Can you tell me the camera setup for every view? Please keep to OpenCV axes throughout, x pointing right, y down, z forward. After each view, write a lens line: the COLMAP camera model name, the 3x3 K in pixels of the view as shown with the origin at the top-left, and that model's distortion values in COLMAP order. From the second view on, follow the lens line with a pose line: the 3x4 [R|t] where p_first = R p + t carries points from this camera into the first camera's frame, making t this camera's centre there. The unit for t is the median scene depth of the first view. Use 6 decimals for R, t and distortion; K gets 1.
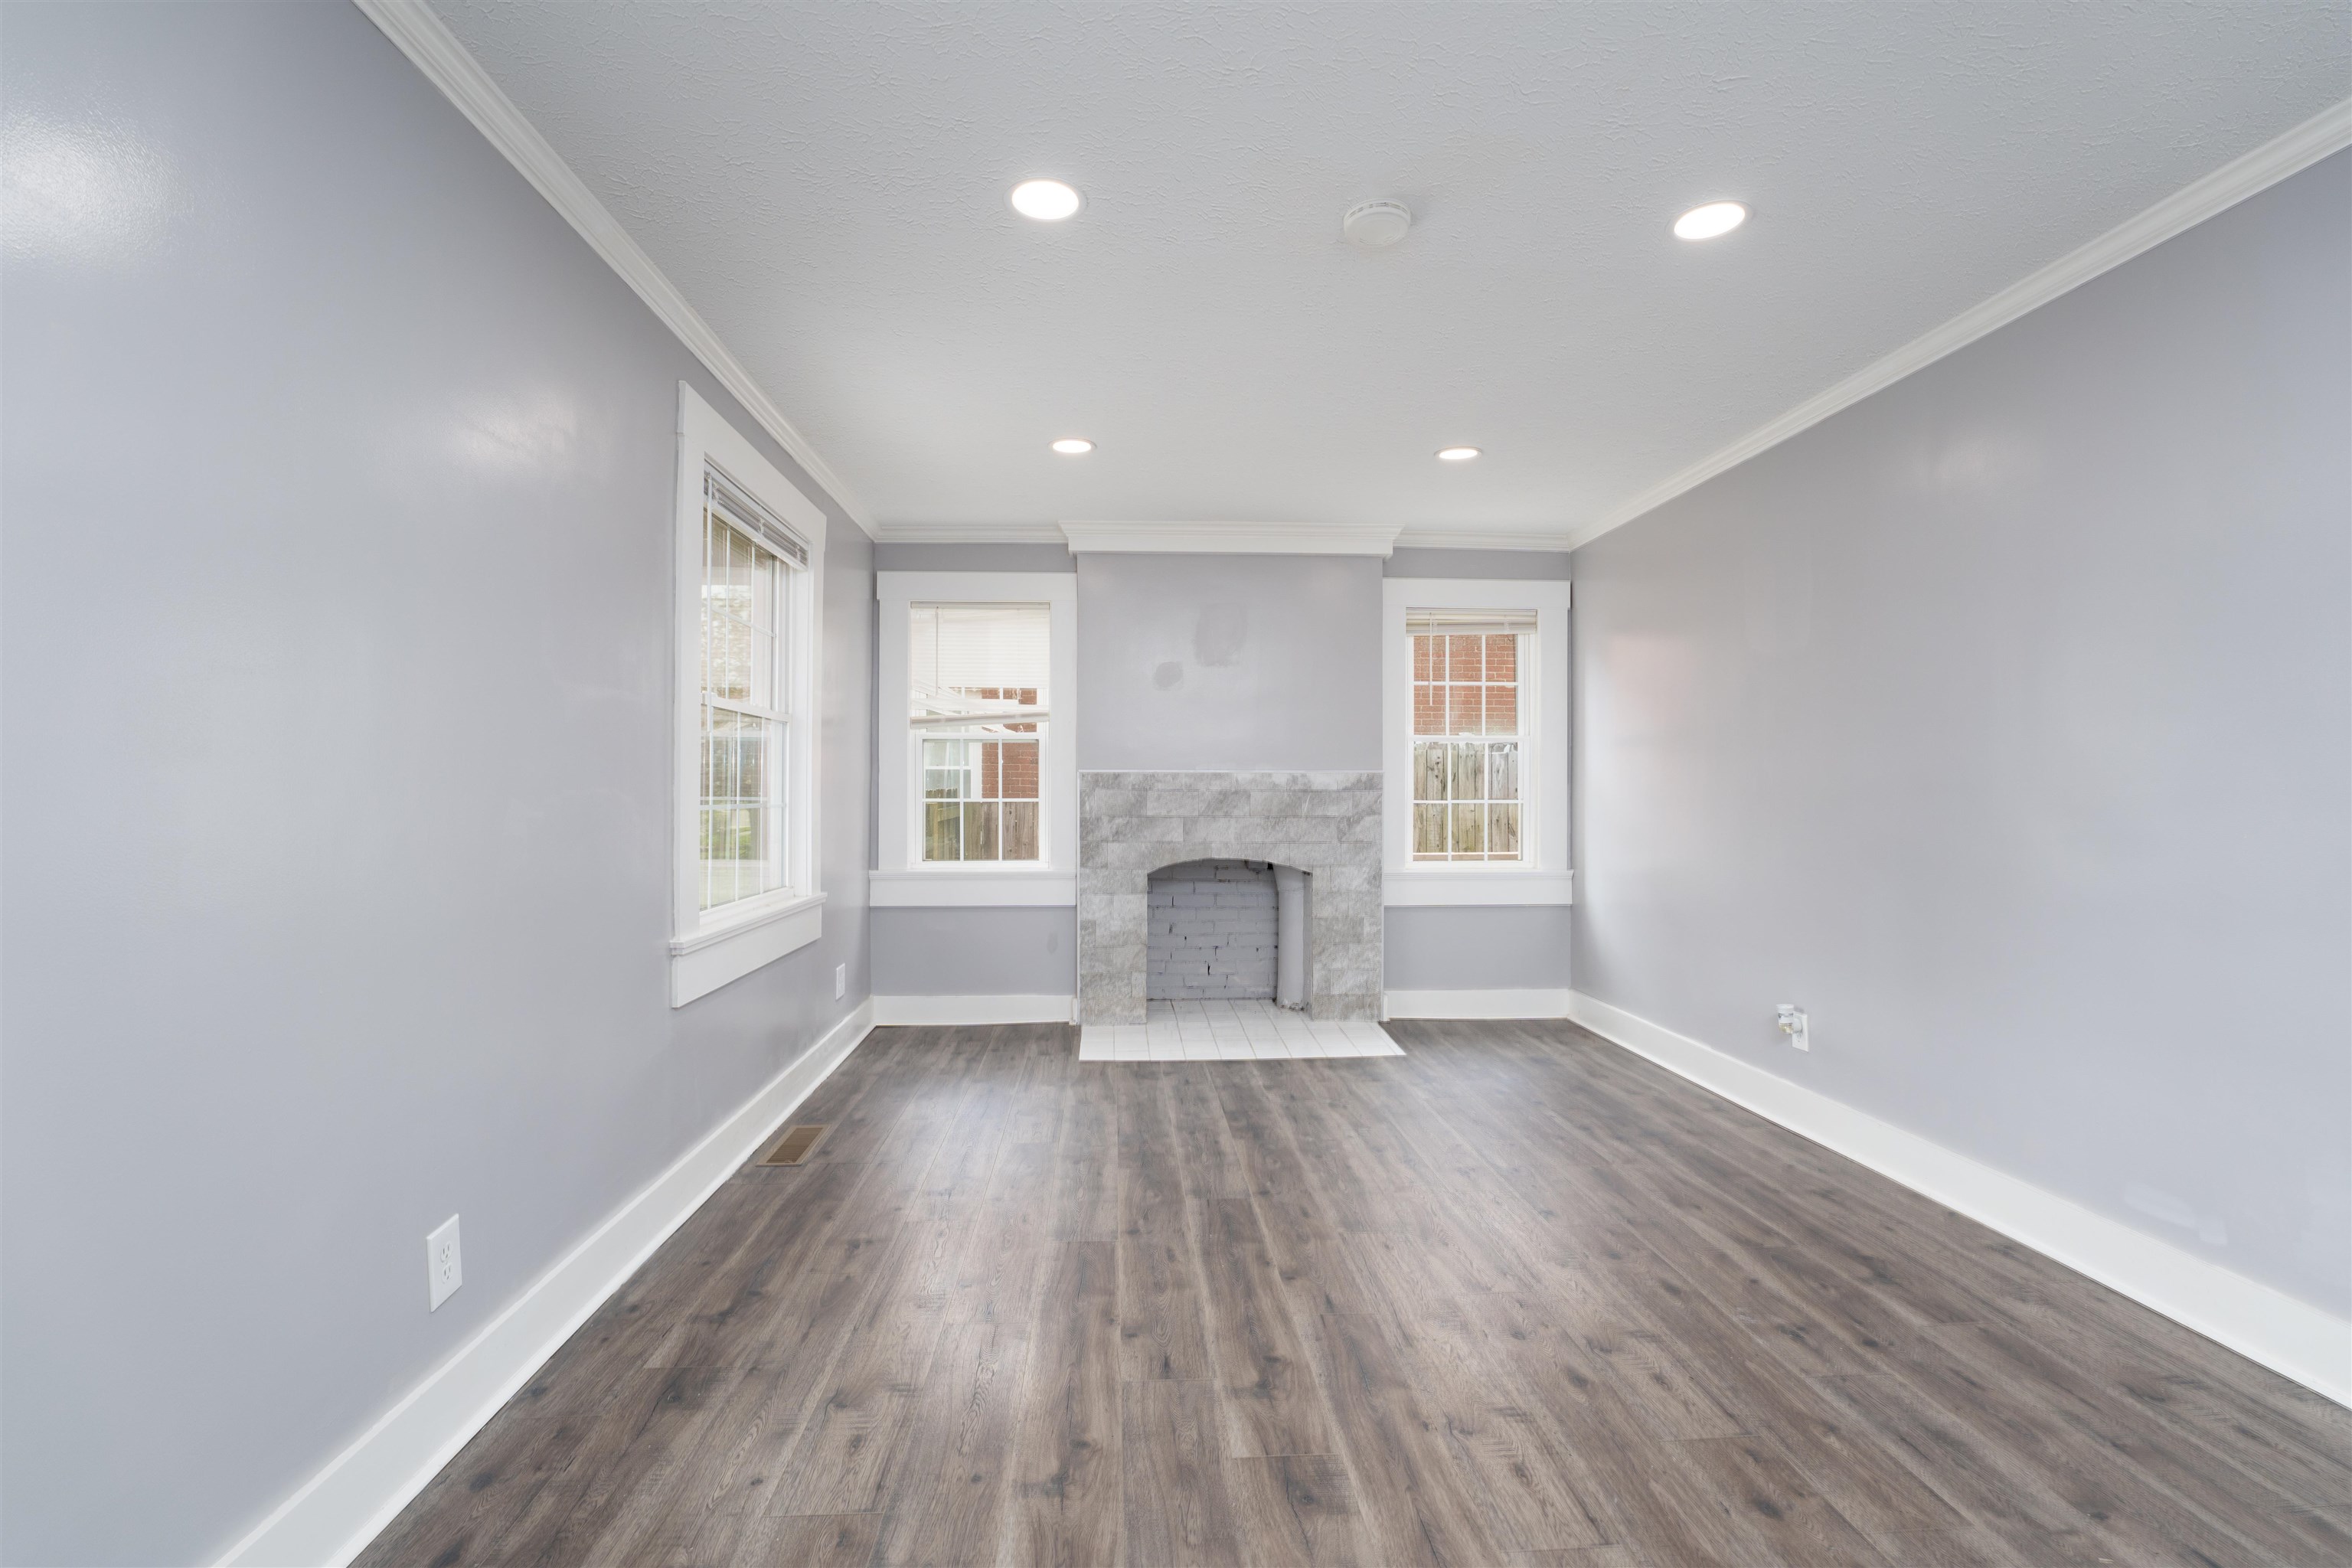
lens RADIAL K [[1200.1, 0, 1176.0], [0, 1200.1, 784.0], [0, 0, 1]] dist [-0.018003, 0.000307]
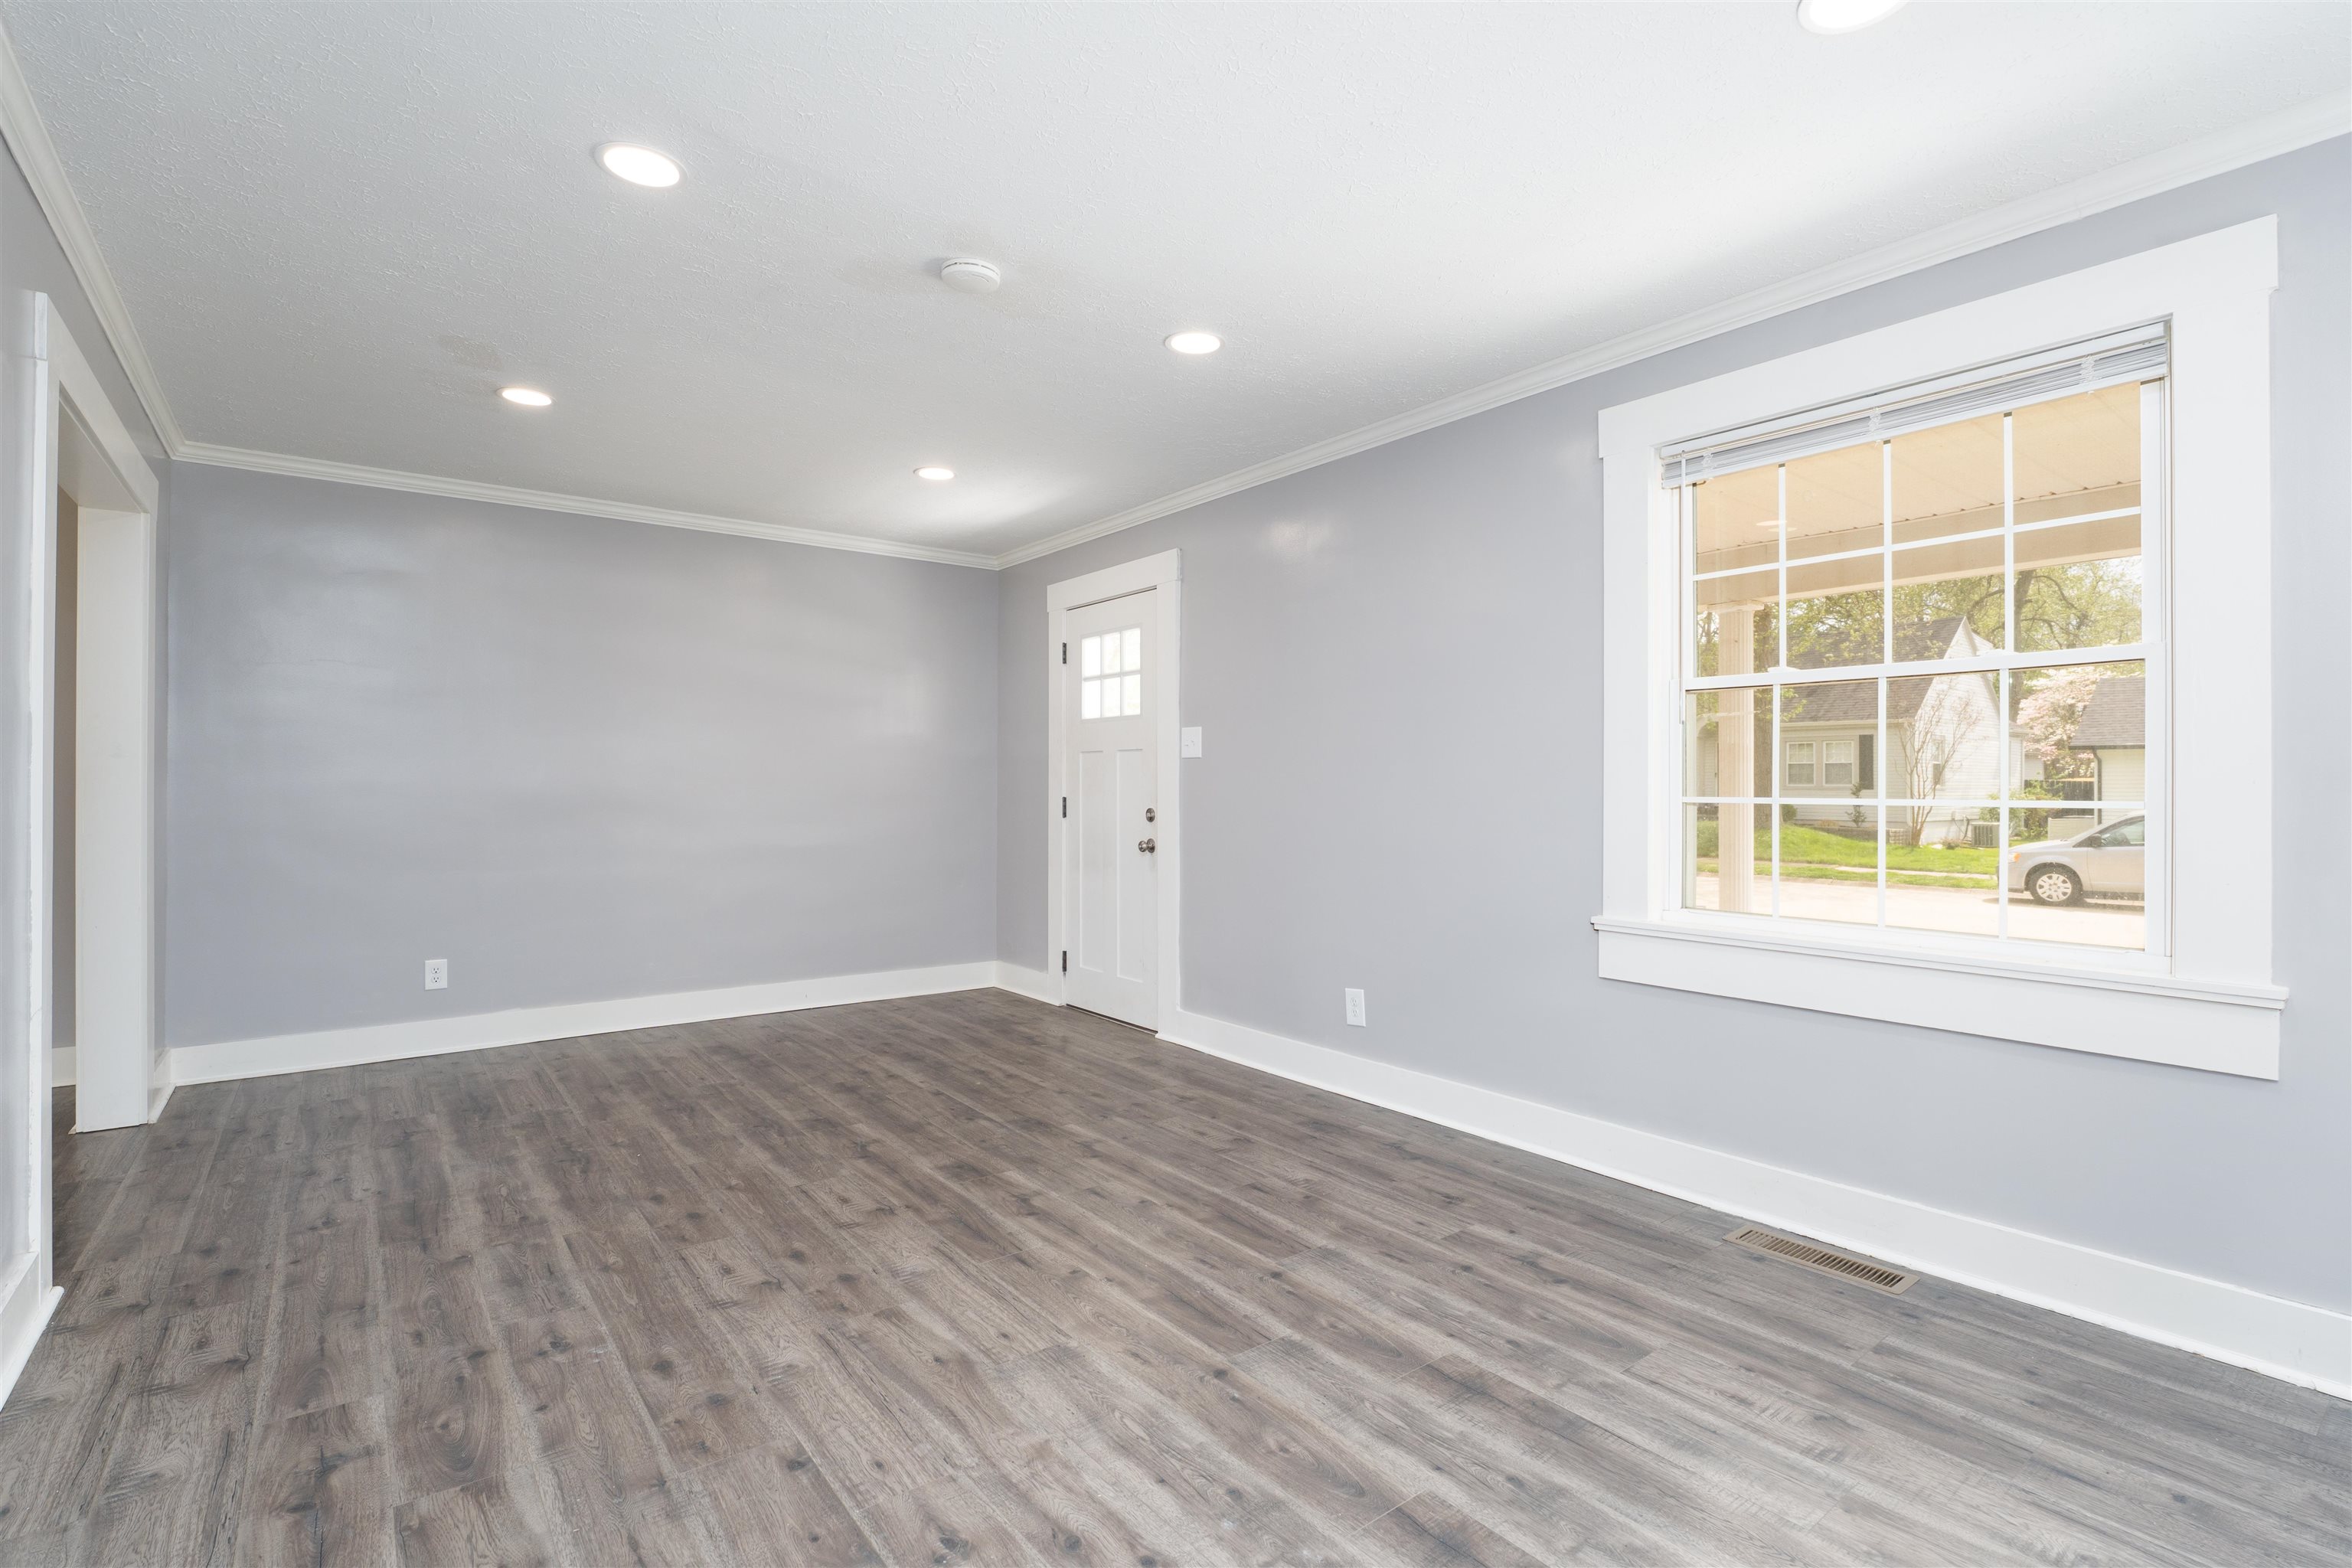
lens RADIAL K [[1200.1, 0, 1176.0], [0, 1200.1, 784.0], [0, 0, 1]] dist [-0.018003, 0.000307]
pose [[-0.855630, -0.002979, -0.517580, 0.623893], [0.001870, 0.999959, -0.008848, 0.021407], [0.517585, -0.008538, -0.855589, 2.198892]]
